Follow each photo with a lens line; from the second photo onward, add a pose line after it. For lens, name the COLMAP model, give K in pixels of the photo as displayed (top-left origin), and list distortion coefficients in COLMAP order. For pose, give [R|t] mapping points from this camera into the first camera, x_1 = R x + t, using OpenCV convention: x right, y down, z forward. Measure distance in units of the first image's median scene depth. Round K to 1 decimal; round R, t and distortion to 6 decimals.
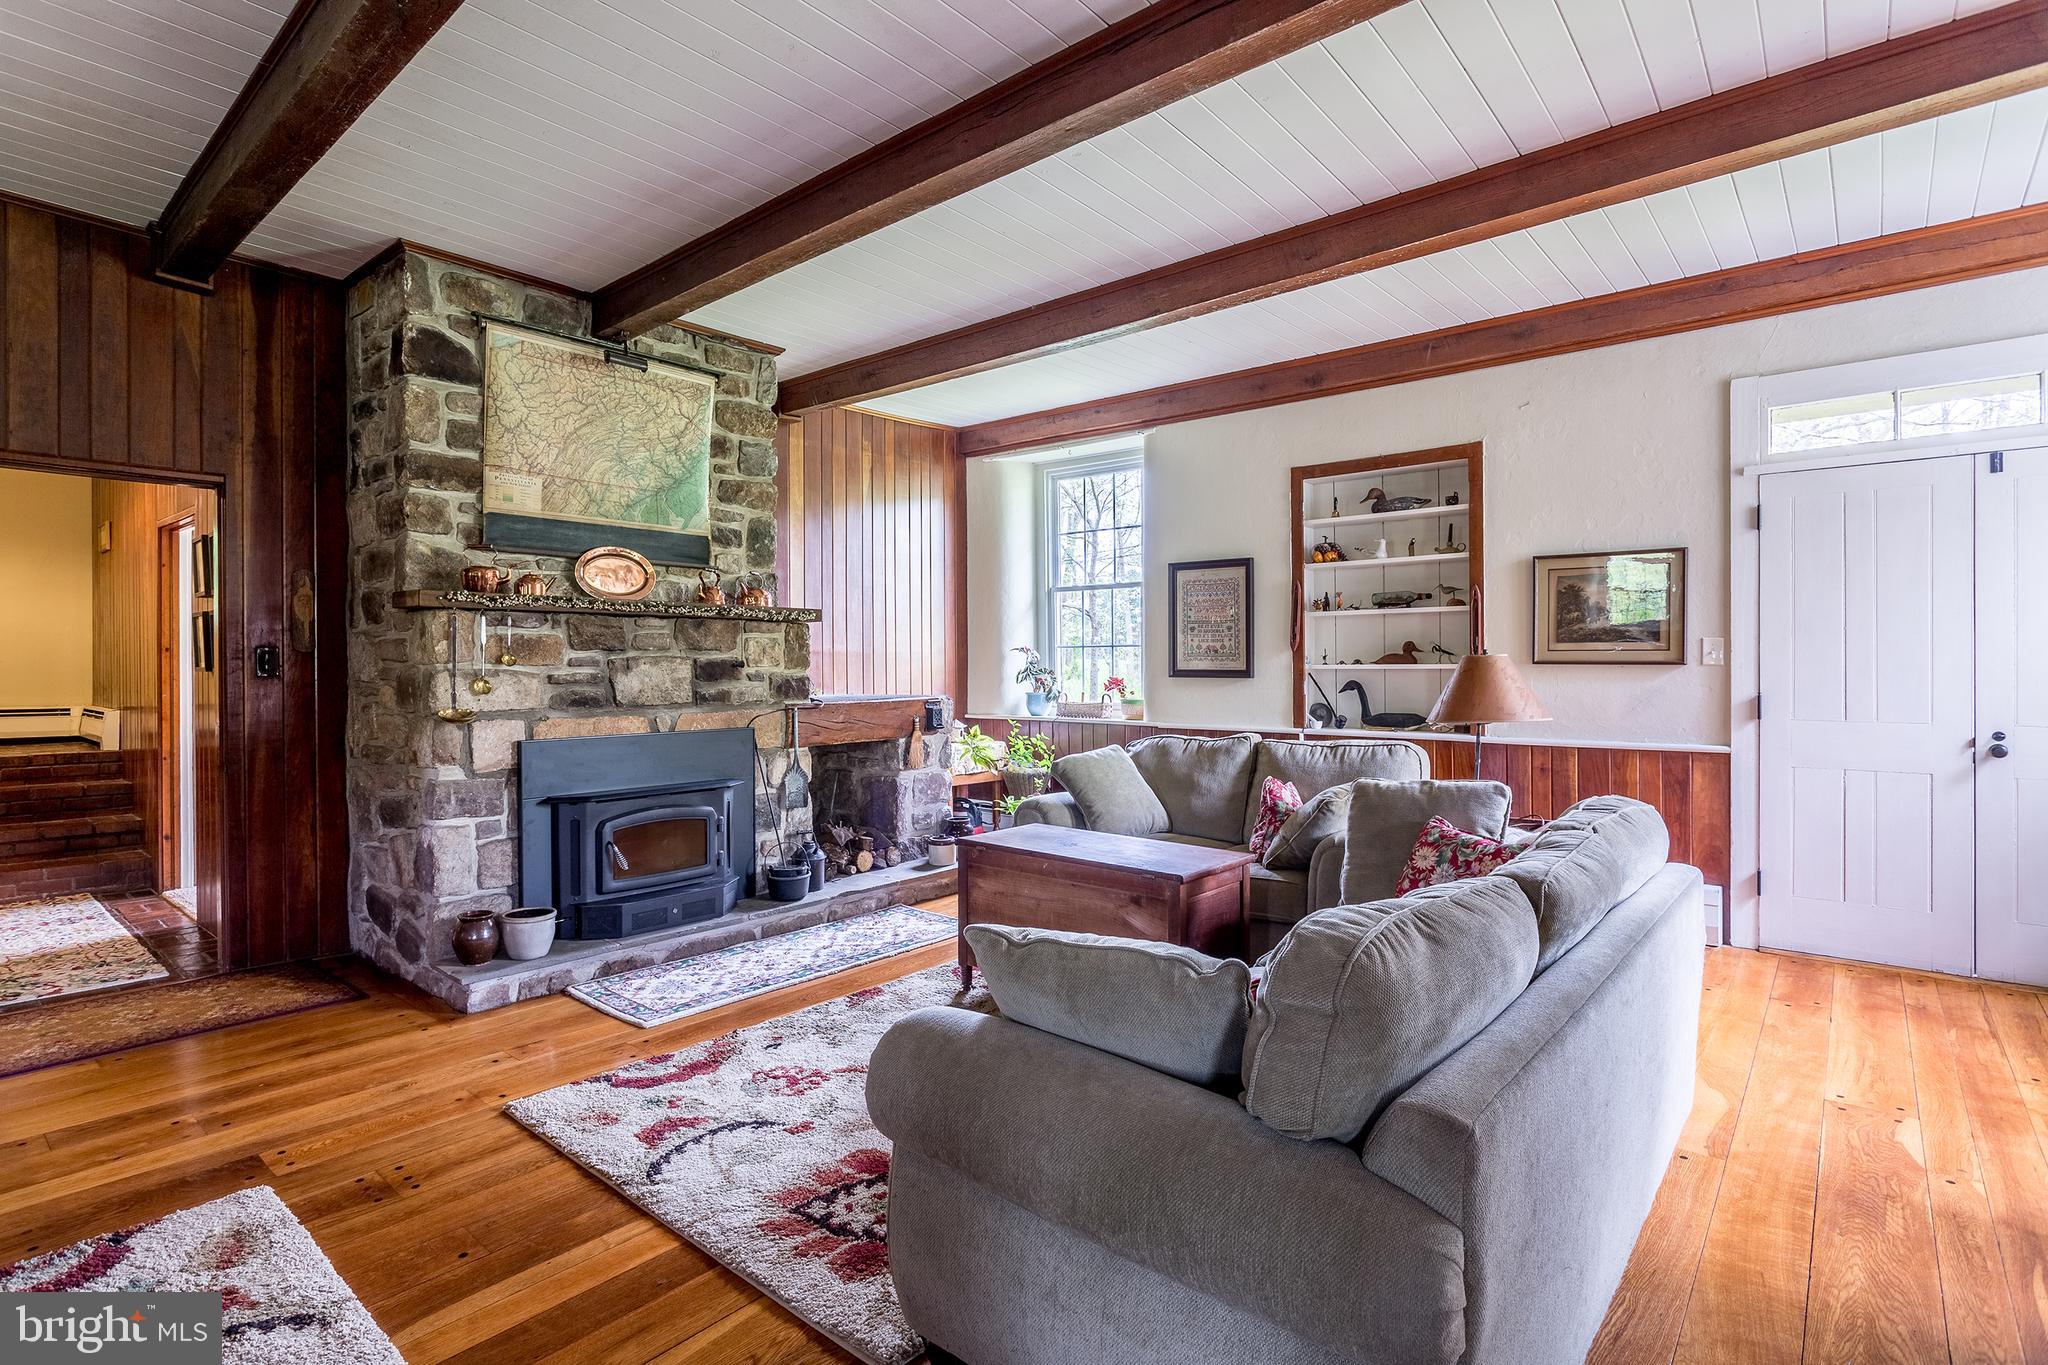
lens RADIAL K [[997.4, 0, 1009.9], [0, 997.4, 674.2], [0, 0, 1]] dist [-0.007776, 0.002102]
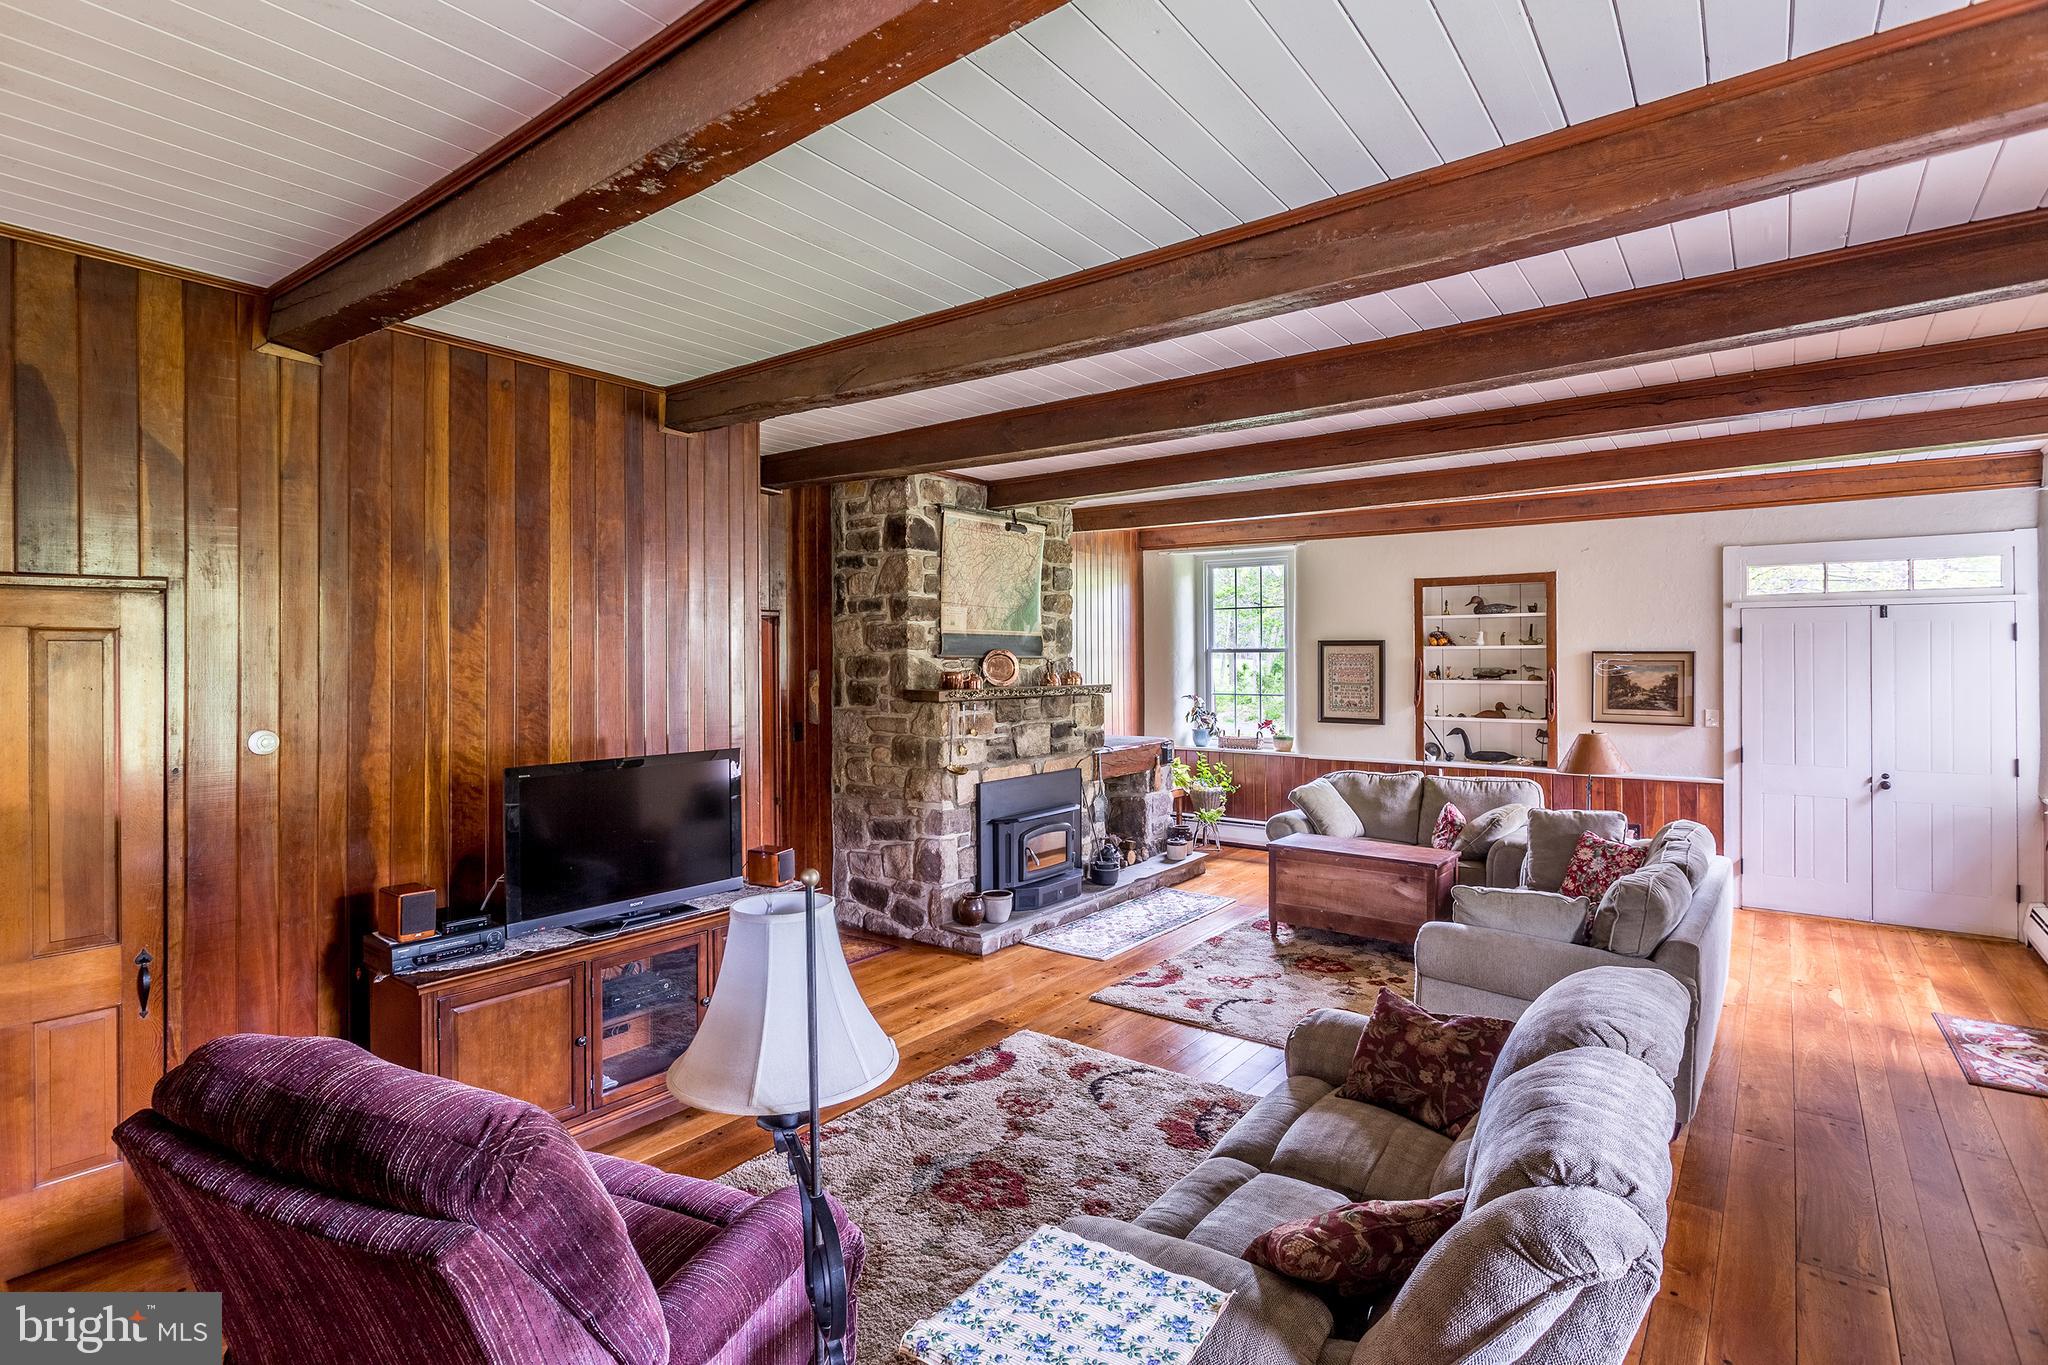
lens RADIAL K [[1003.7, 0, 1010.8], [0, 1003.7, 663.2], [0, 0, 1]] dist [0.003196, 0.000177]
pose [[0.998561, -0.001018, 0.053614, -0.486477], [0.001138, 0.999997, -0.002216, -0.108906], [-0.053612, 0.002274, 0.998559, -0.529456]]
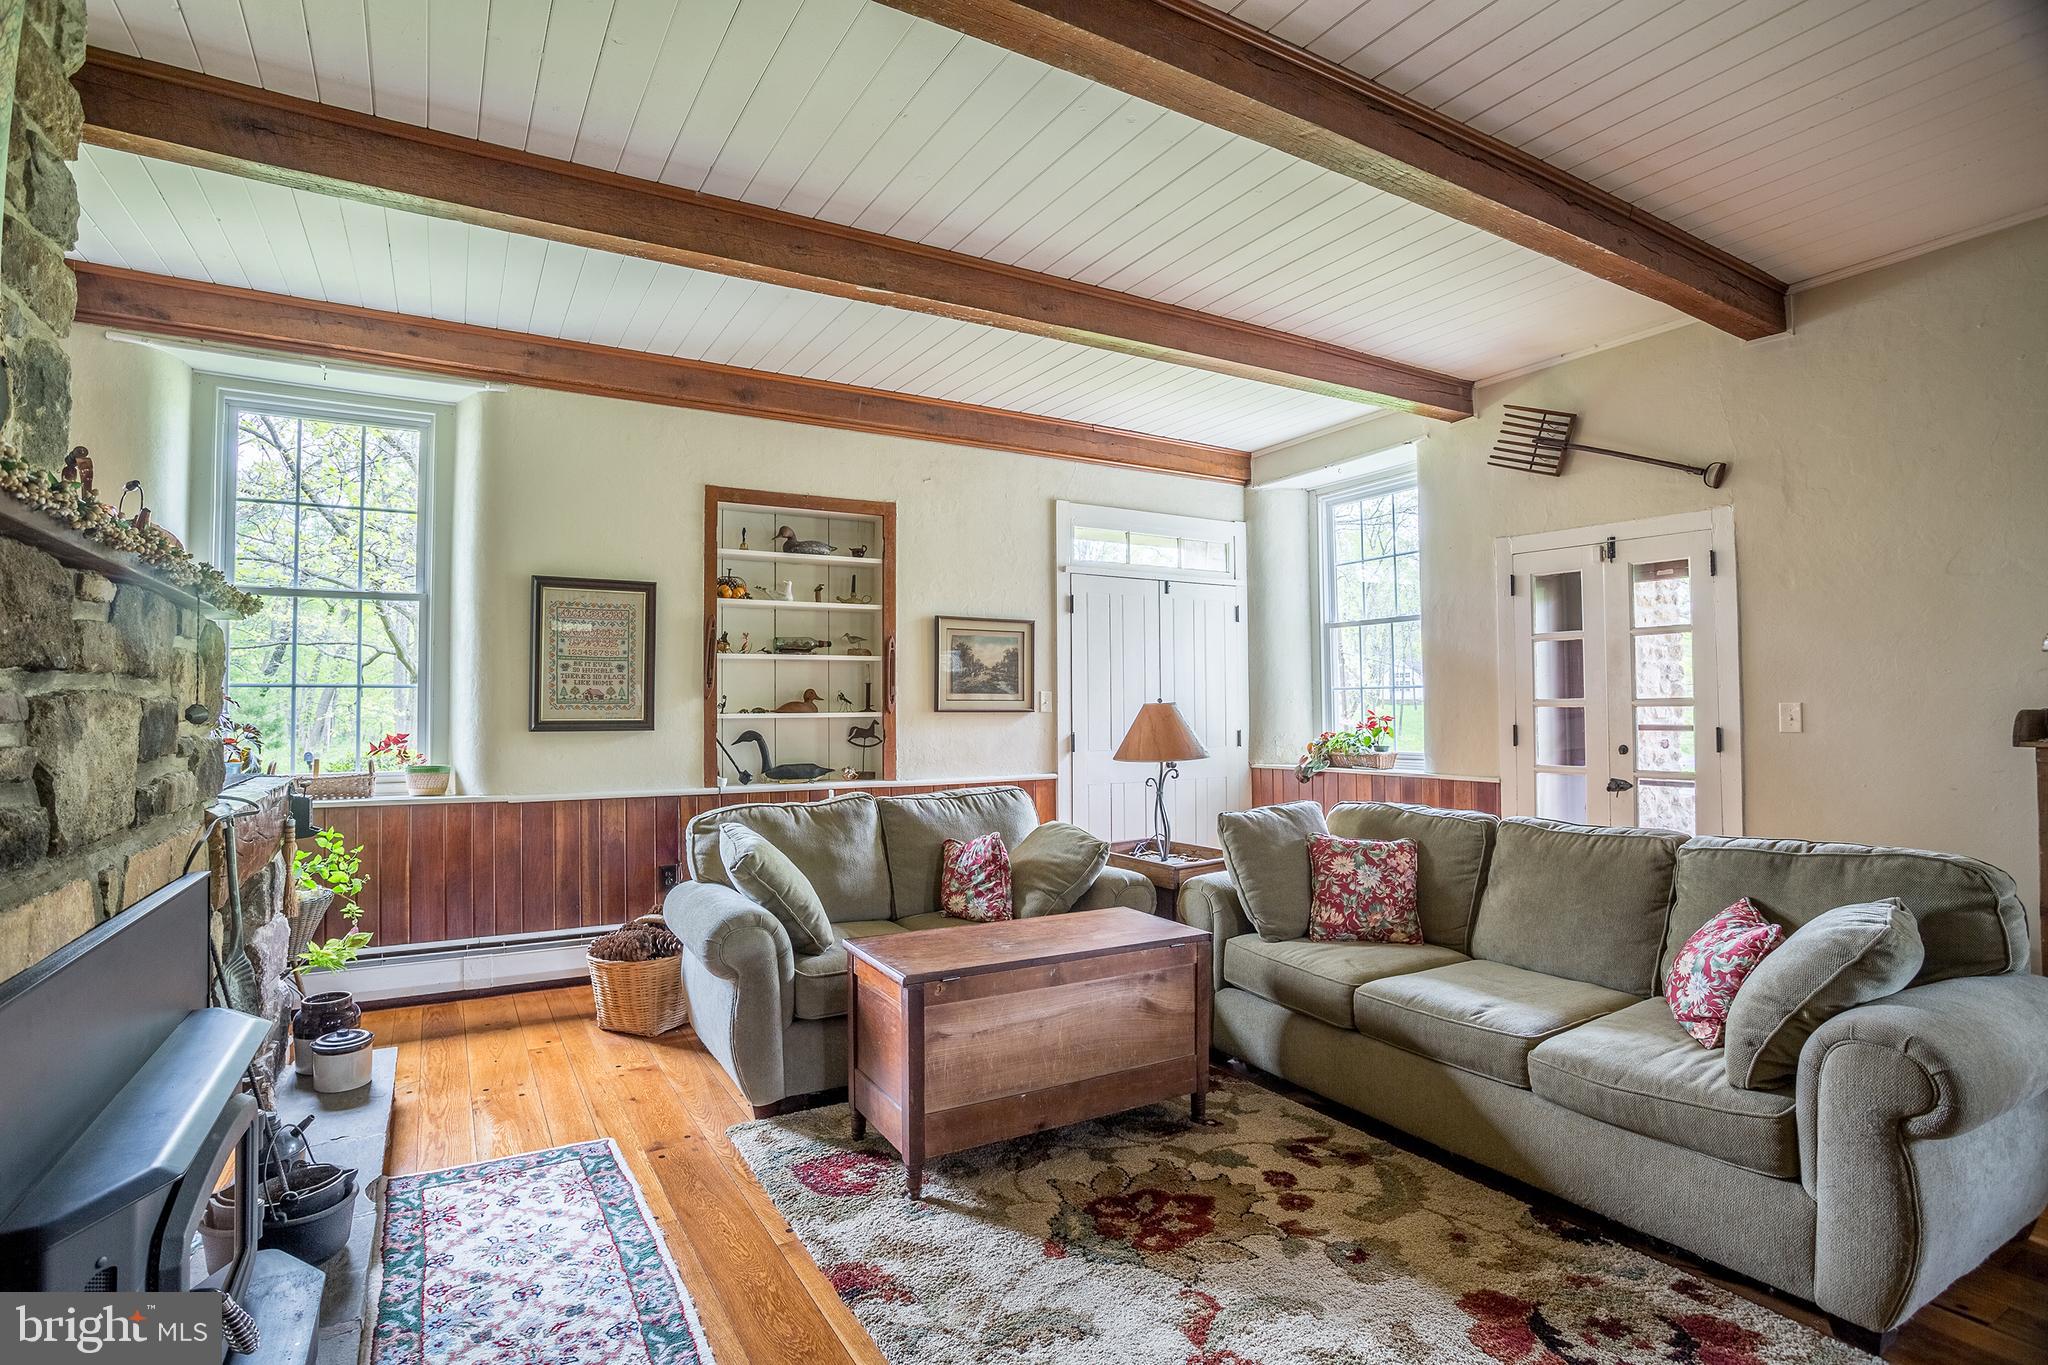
lens RADIAL K [[1005.6, 0, 987.2], [0, 1005.6, 681.5], [0, 0, 1]] dist [-0.048409, 0.000241]
pose [[0.340731, 0.026541, 0.939786, -0.577927], [0.015135, 0.999317, -0.033710, -0.005629], [-0.940039, 0.025710, 0.340097, 0.629015]]
